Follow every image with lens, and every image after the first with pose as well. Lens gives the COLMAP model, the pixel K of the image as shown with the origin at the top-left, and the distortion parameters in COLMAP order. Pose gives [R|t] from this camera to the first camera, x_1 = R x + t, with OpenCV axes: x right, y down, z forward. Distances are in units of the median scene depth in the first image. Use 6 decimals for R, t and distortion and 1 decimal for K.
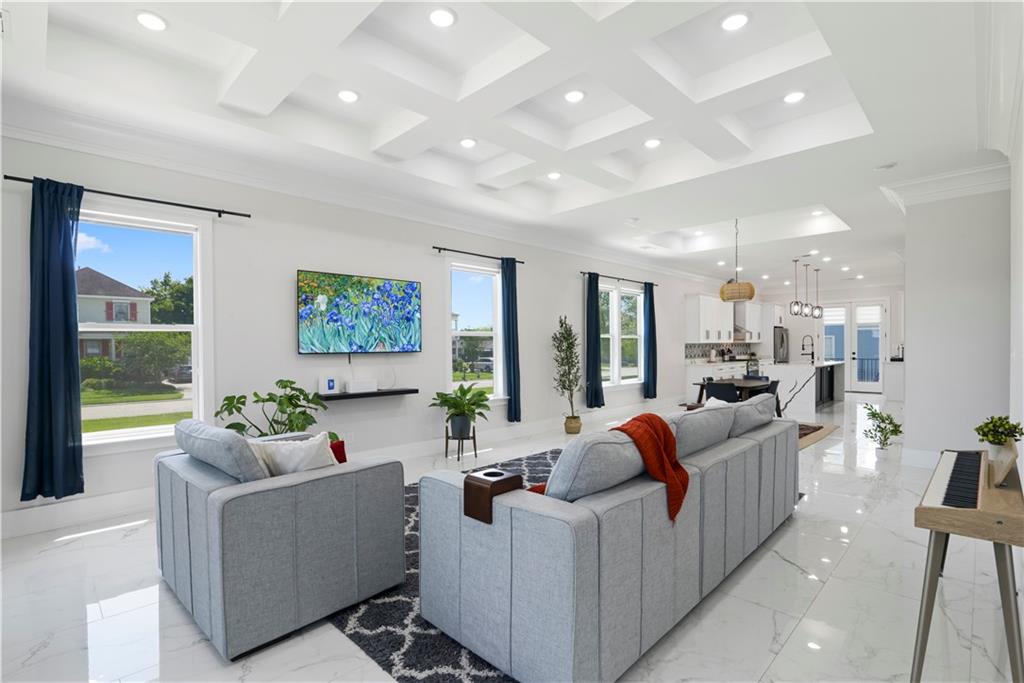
lens RADIAL K [[483.8, 0, 520.2], [0, 483.8, 350.7], [0, 0, 1]] dist [-0.020291, 0.001126]
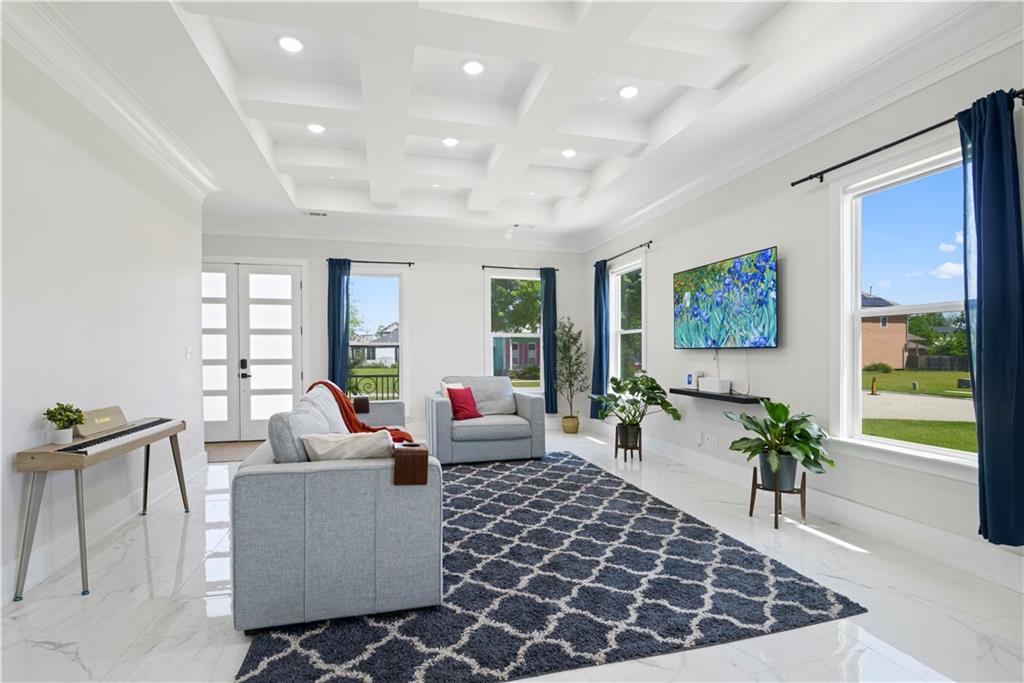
lens RADIAL K [[483.8, 0, 506.1], [0, 483.8, 355.7], [0, 0, 1]] dist [-0.020291, 0.001126]
pose [[-0.527616, 0.019758, -0.849253, 0.391579], [0.001054, 0.999744, 0.022604, -0.001467], [0.849483, 0.011031, -0.527501, 0.706572]]
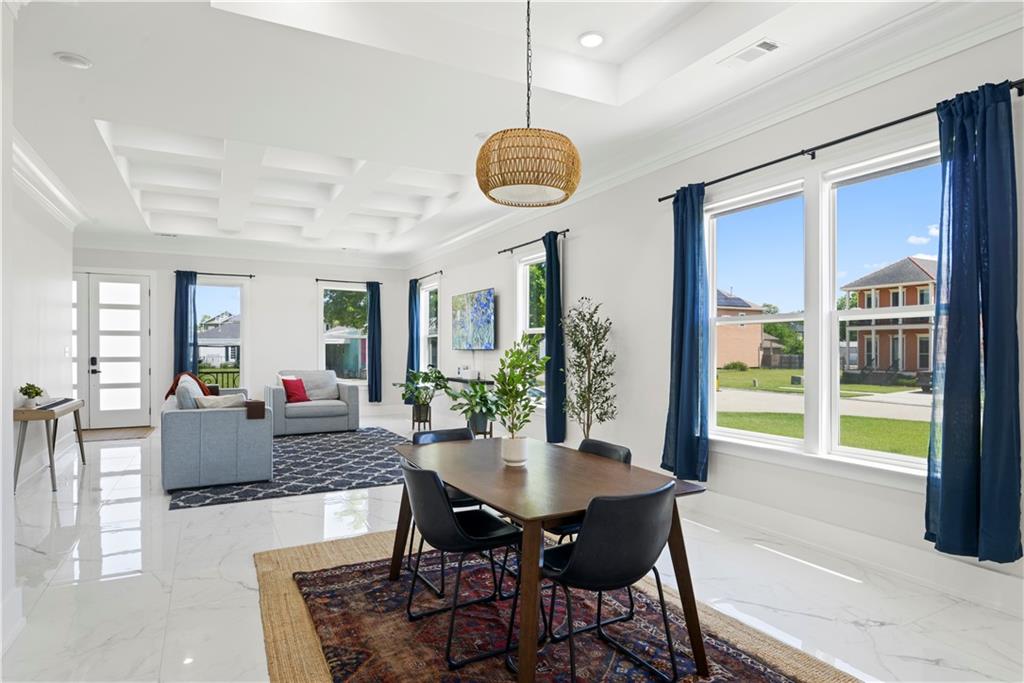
lens RADIAL K [[566.9, 0, 507.5], [0, 566.9, 348.2], [0, 0, 1]] dist [-0.013747, -0.000742]
pose [[-0.310954, 0.009676, -0.950376, 0.704189], [-0.005980, 0.999908, 0.012137, -0.012187], [0.950406, 0.009457, -0.310867, 0.982624]]
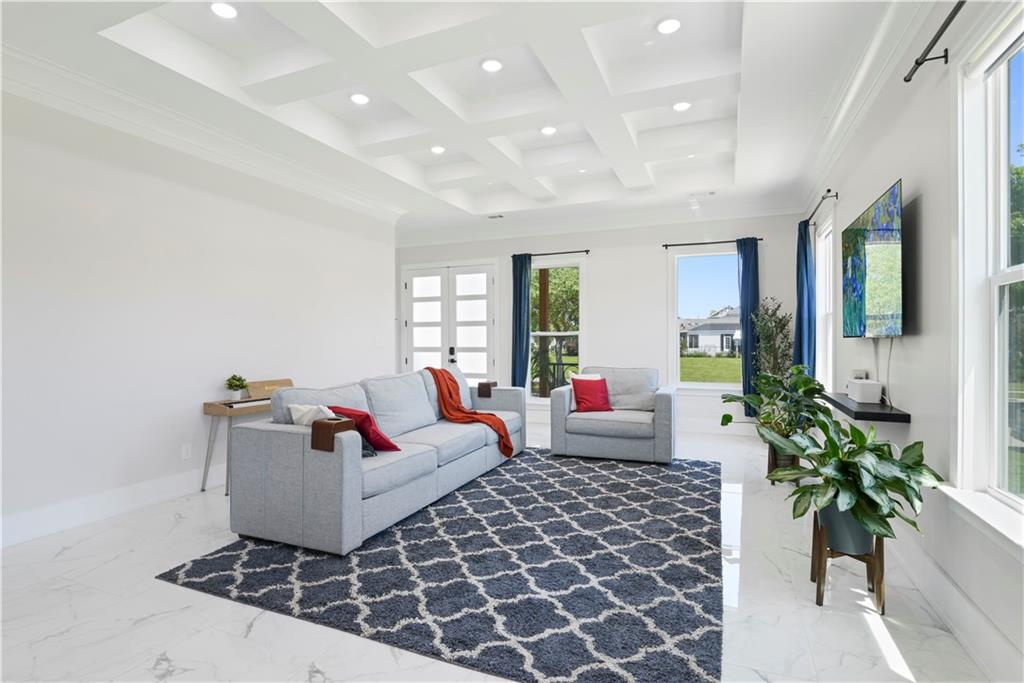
lens RADIAL K [[507.1, 0, 507.4], [0, 507.1, 342.1], [0, 0, 1]] dist [-0.015441, -0.000958]
pose [[-0.935551, 0.015796, -0.352839, 0.198316], [0.010946, 0.999816, 0.015736, -0.002423], [0.353022, 0.010860, -0.935552, 0.888008]]
